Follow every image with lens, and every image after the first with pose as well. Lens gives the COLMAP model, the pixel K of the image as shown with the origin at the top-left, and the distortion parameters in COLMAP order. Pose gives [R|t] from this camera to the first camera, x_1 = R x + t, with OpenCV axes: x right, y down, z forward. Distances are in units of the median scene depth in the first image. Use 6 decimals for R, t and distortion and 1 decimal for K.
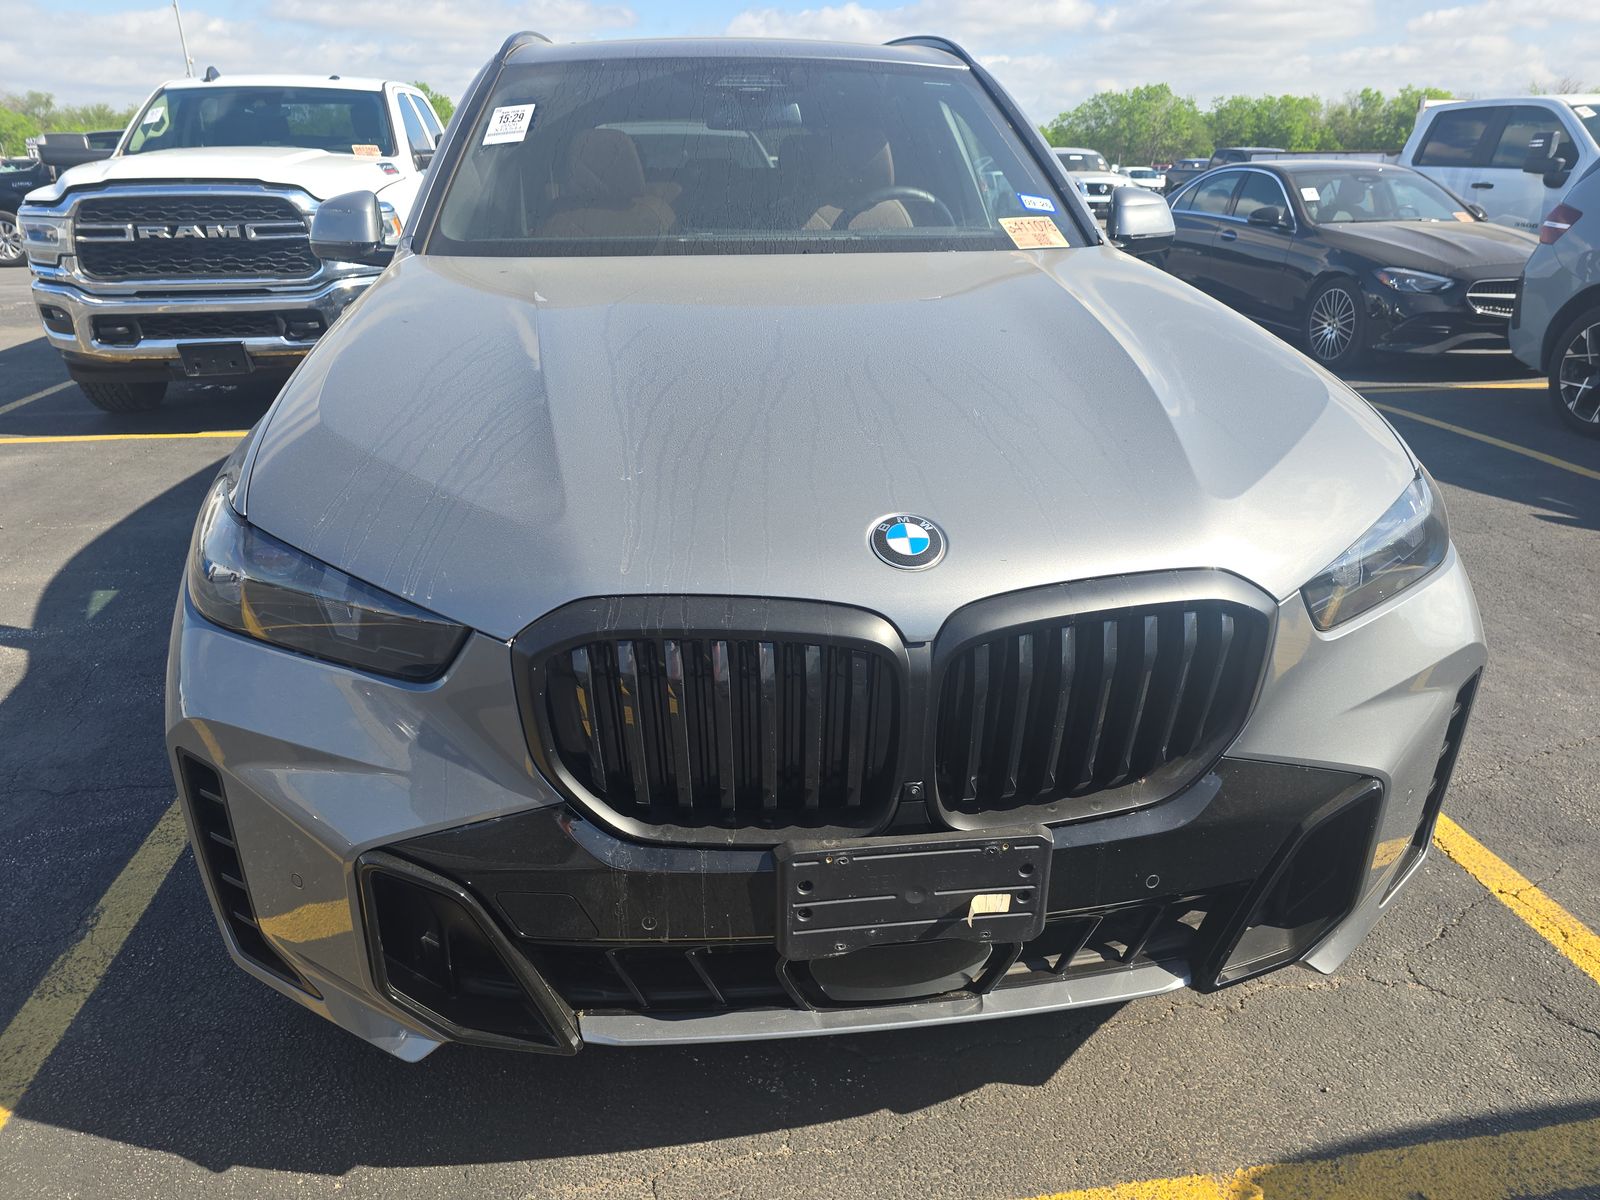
lens RADIAL K [[1101.5, 0, 800.0], [0, 1101.5, 600.0], [0, 0, 1]] dist [0.049489, -0.054771]
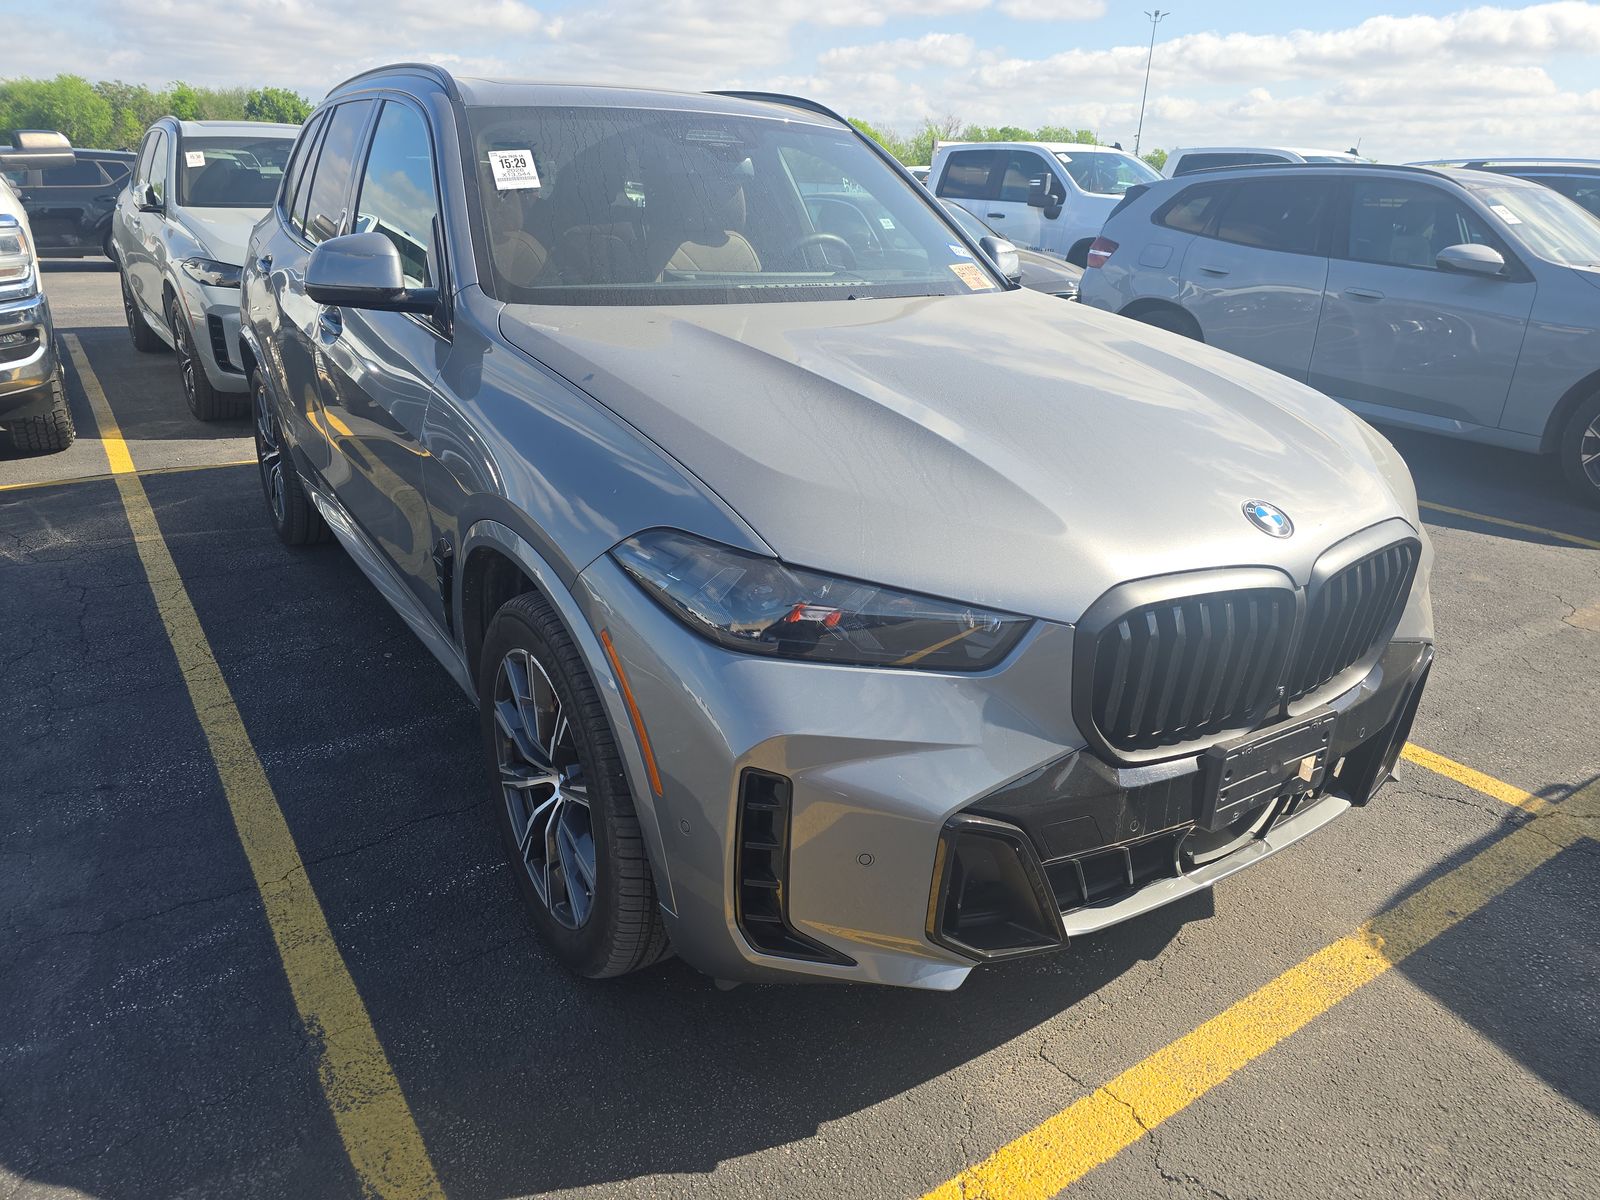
lens RADIAL K [[1104.7, 0, 805.1], [0, 1104.7, 593.6], [0, 0, 1]] dist [0.071271, -0.079345]
pose [[0.894022, -0.125431, 0.430107, -0.171447], [0.129439, 0.991384, 0.020063, -0.010050], [-0.428918, 0.037736, 0.902555, -0.007104]]
